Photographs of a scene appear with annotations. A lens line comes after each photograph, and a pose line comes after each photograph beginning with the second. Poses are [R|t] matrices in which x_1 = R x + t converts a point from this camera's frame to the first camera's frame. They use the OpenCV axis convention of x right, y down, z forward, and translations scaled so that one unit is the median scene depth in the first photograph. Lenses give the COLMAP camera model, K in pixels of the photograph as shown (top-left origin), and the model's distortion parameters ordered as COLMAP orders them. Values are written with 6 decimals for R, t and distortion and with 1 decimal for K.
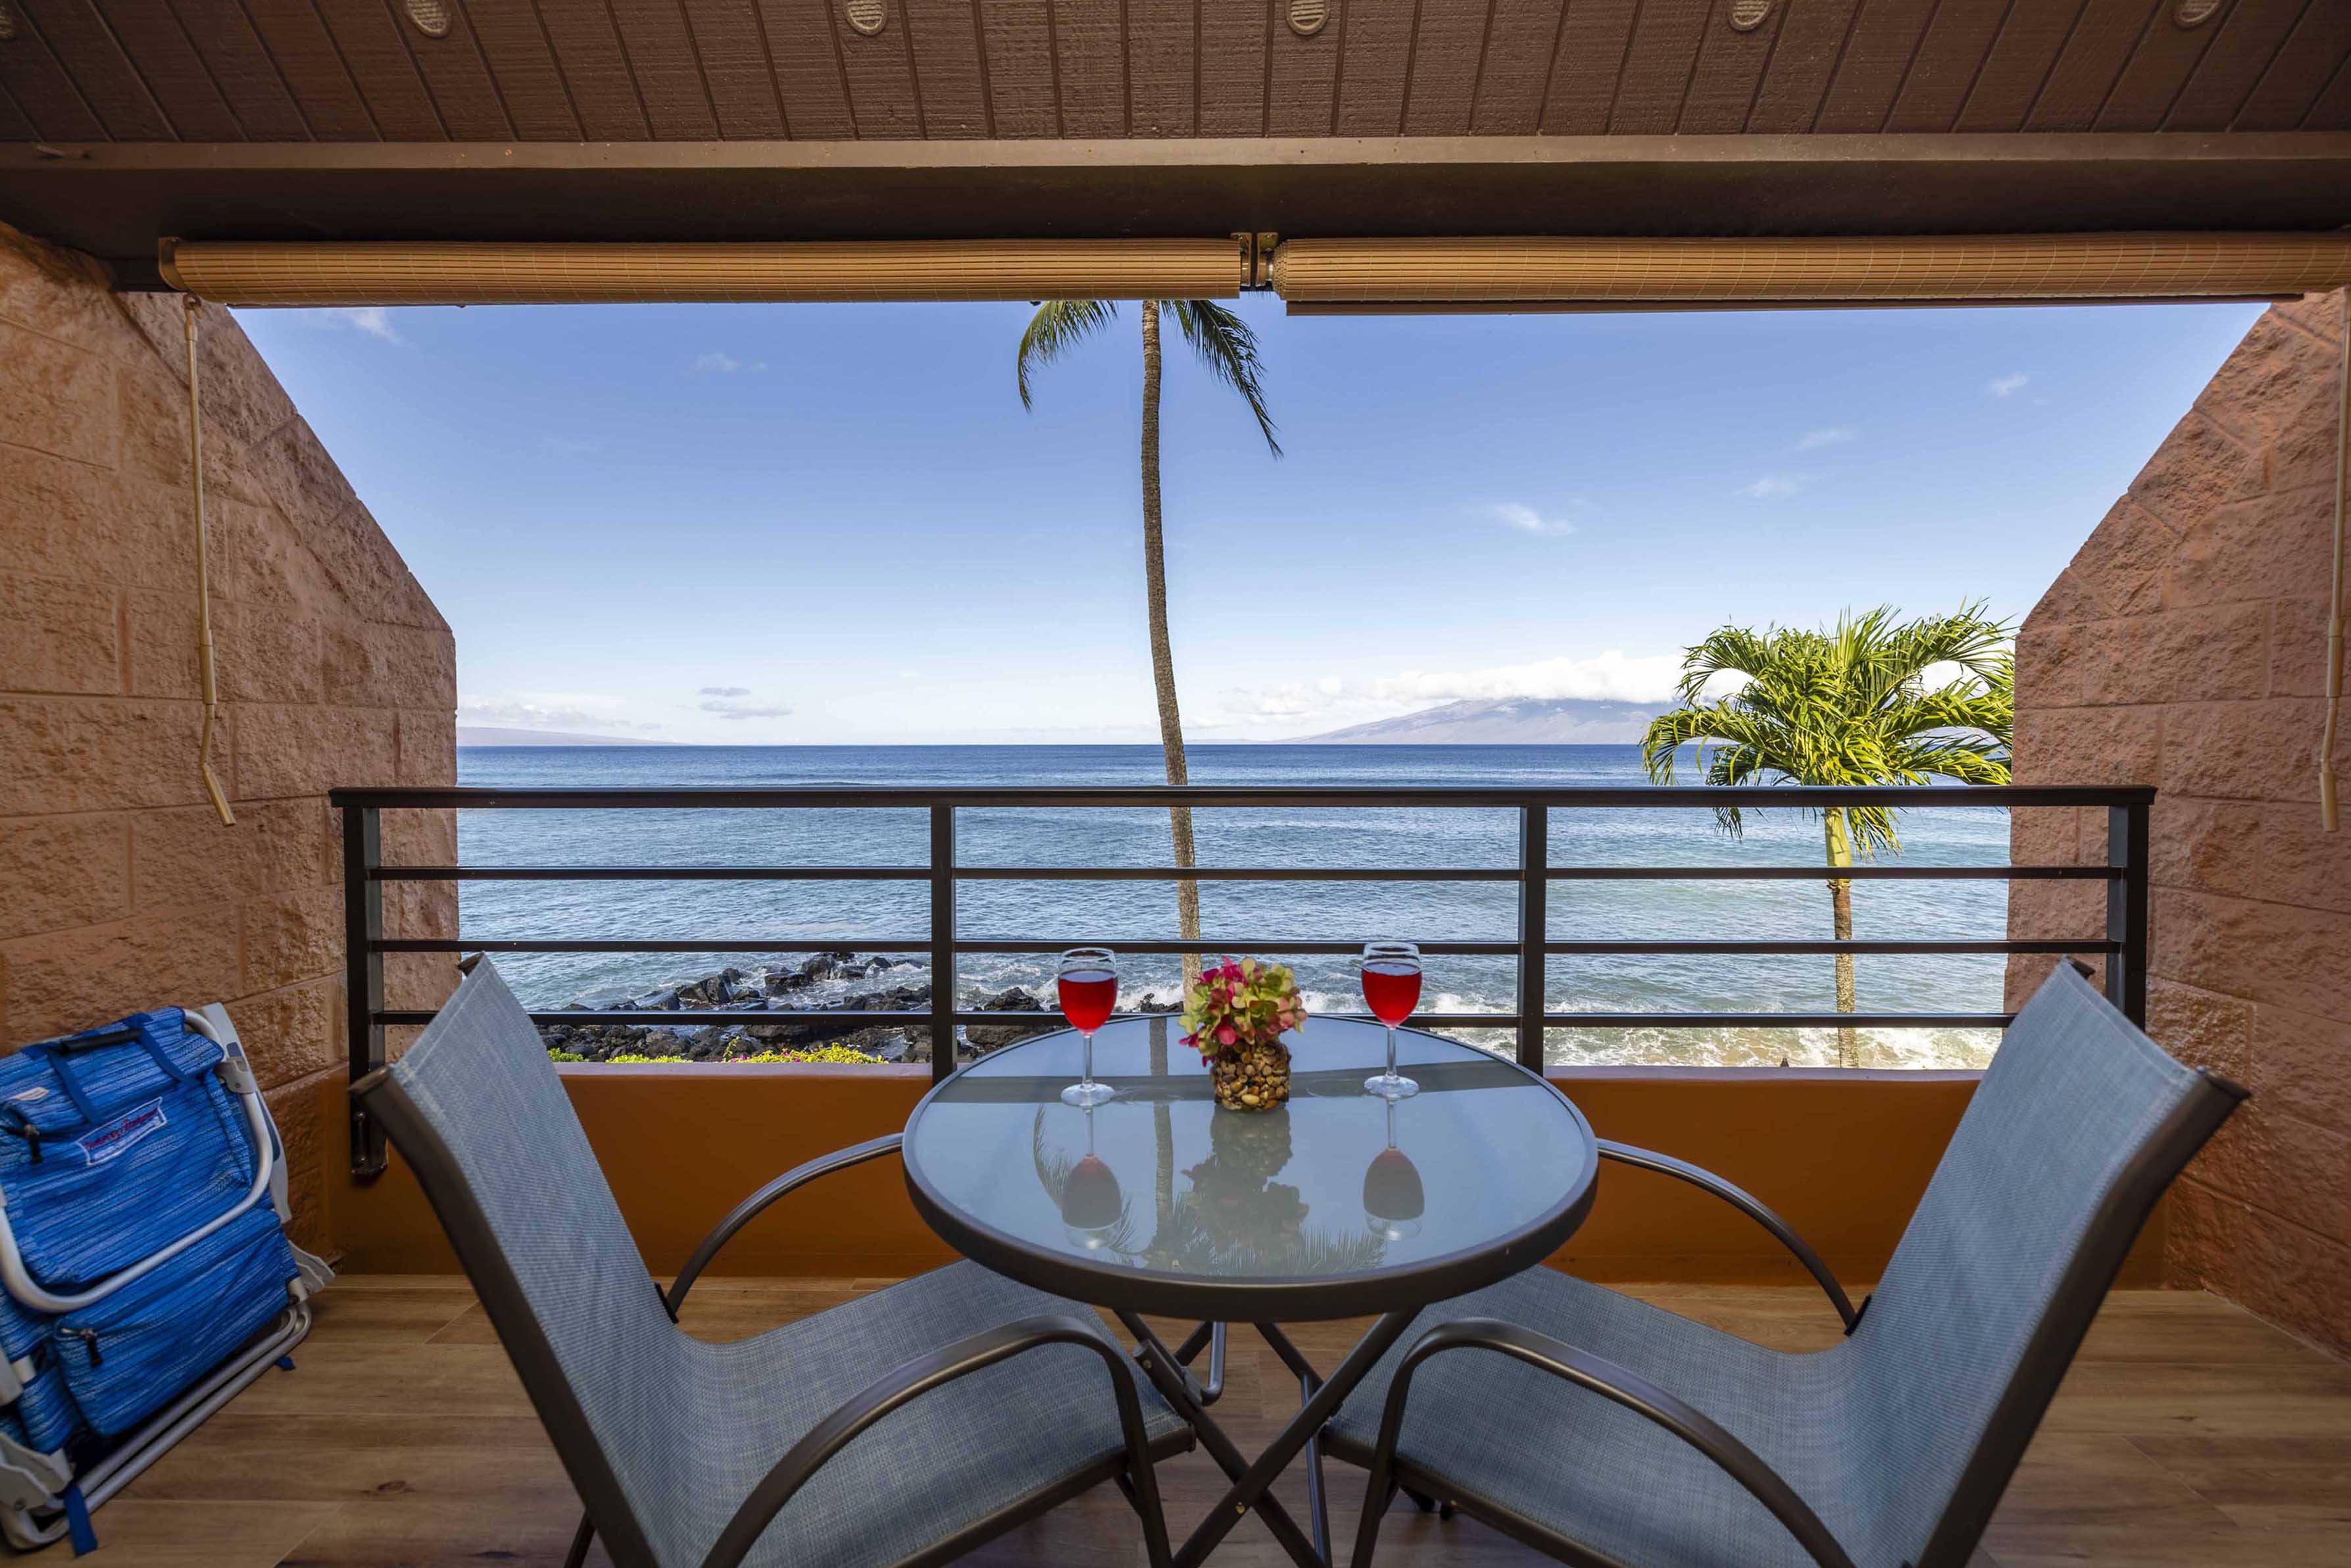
lens RADIAL K [[967.6, 0, 1175.5], [0, 967.6, 784.0], [0, 0, 1]] dist [0.000161, -0.000241]
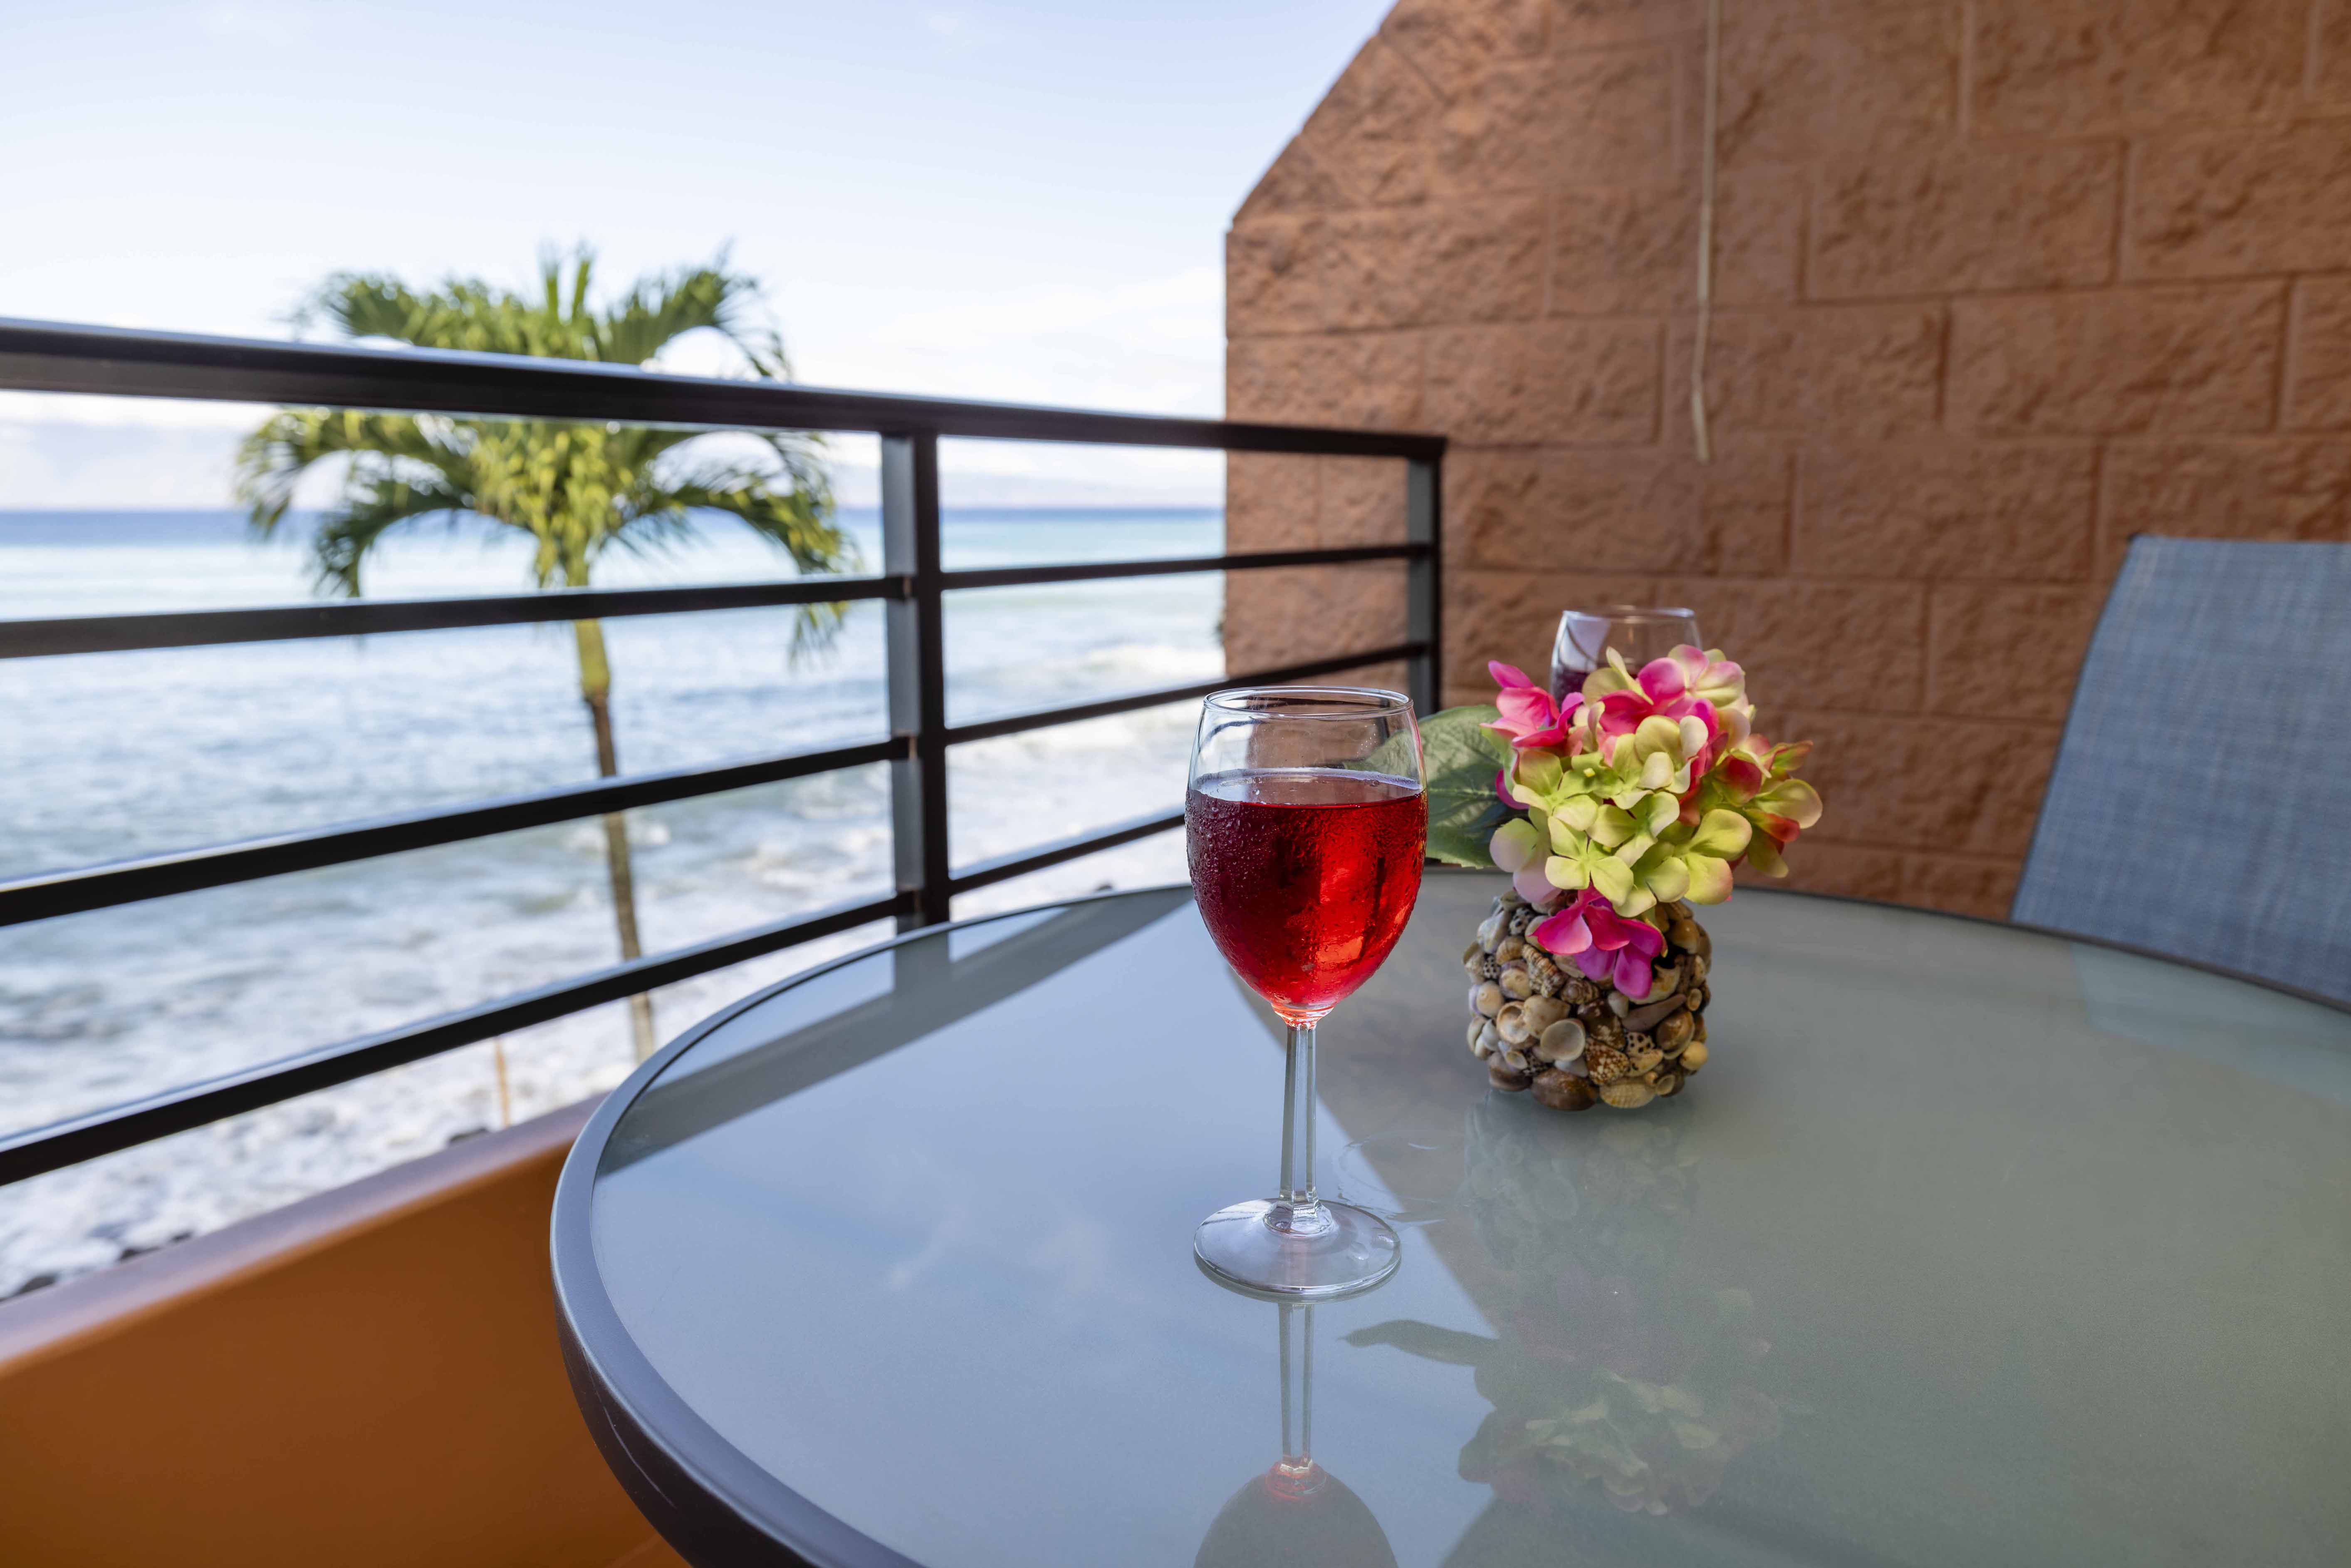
lens RADIAL K [[1720.9, 0, 1174.4], [0, 1720.9, 783.1], [0, 0, 1]] dist [-0.000958, 0.001955]
pose [[0.514665, -0.136662, 0.846430, -0.284218], [0.037122, 0.989841, 0.137245, 0.080540], [-0.856587, -0.039214, 0.514510, 0.470103]]
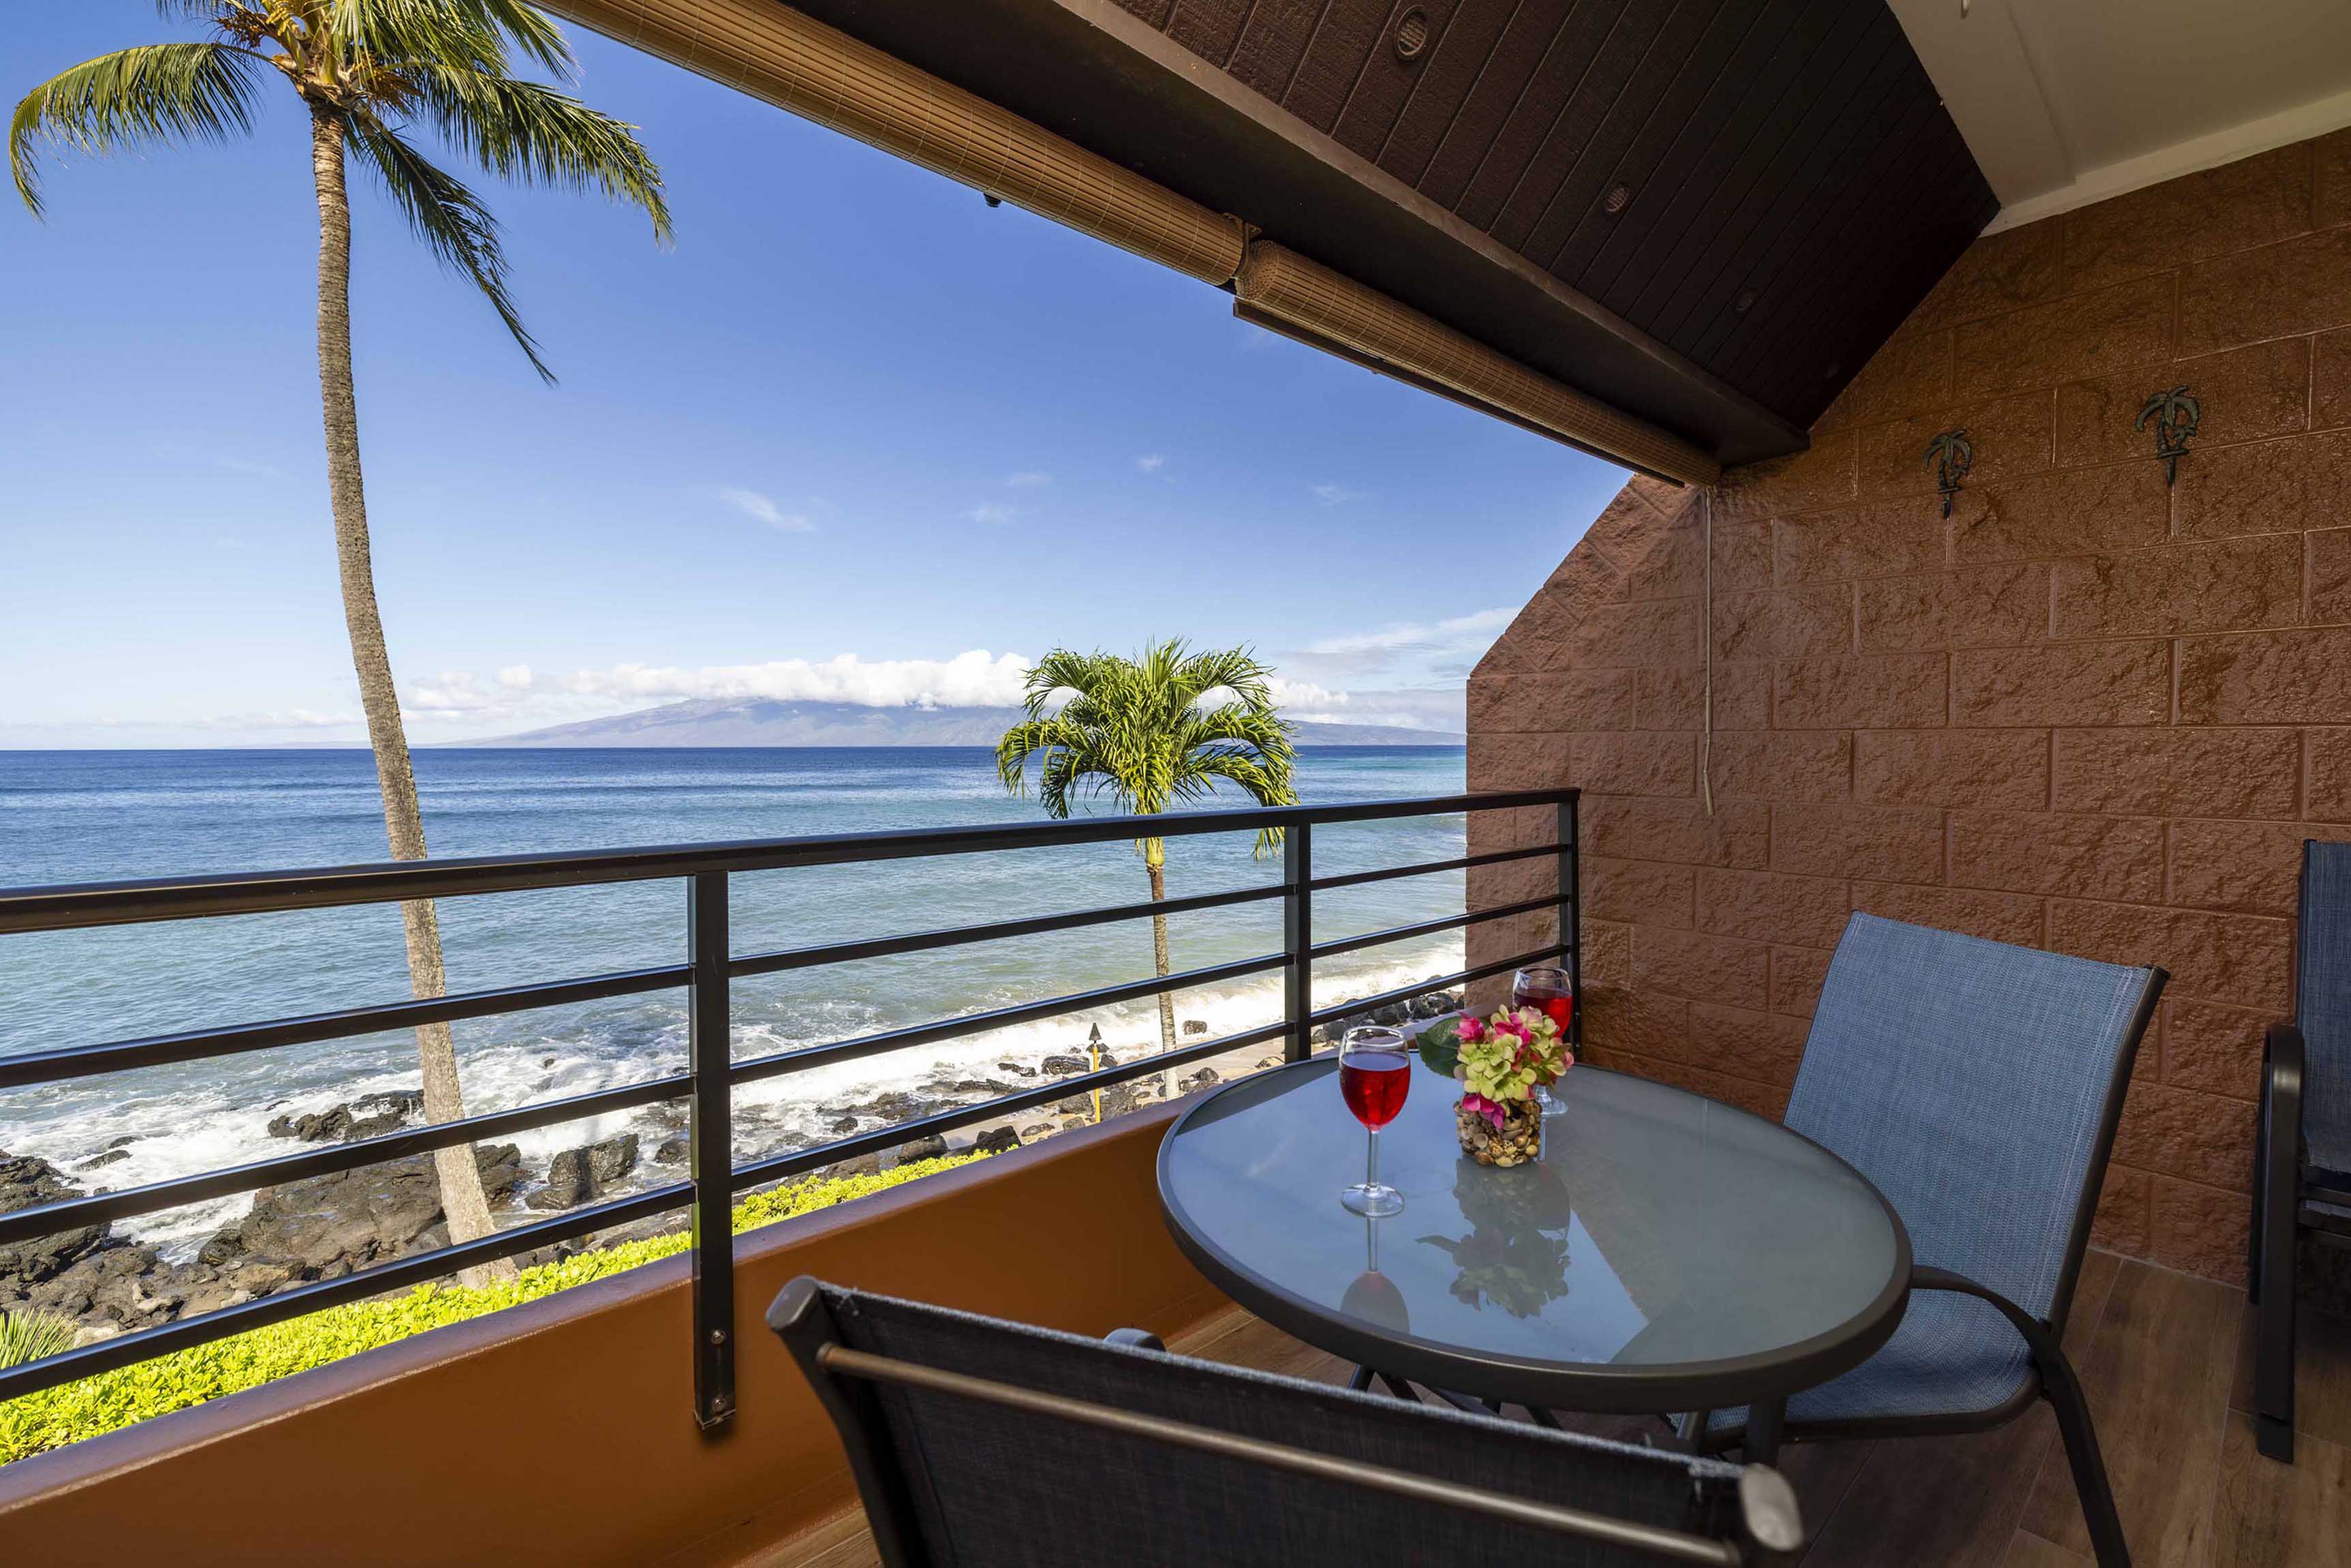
lens RADIAL K [[1004.8, 0, 1198.7], [0, 1004.8, 777.4], [0, 0, 1]] dist [0.001668, -0.000012]
pose [[0.731649, -0.023426, 0.681279, -0.472309], [0.031184, 0.999513, 0.000880, -0.033379], [-0.680968, 0.020601, 0.732023, 0.261583]]
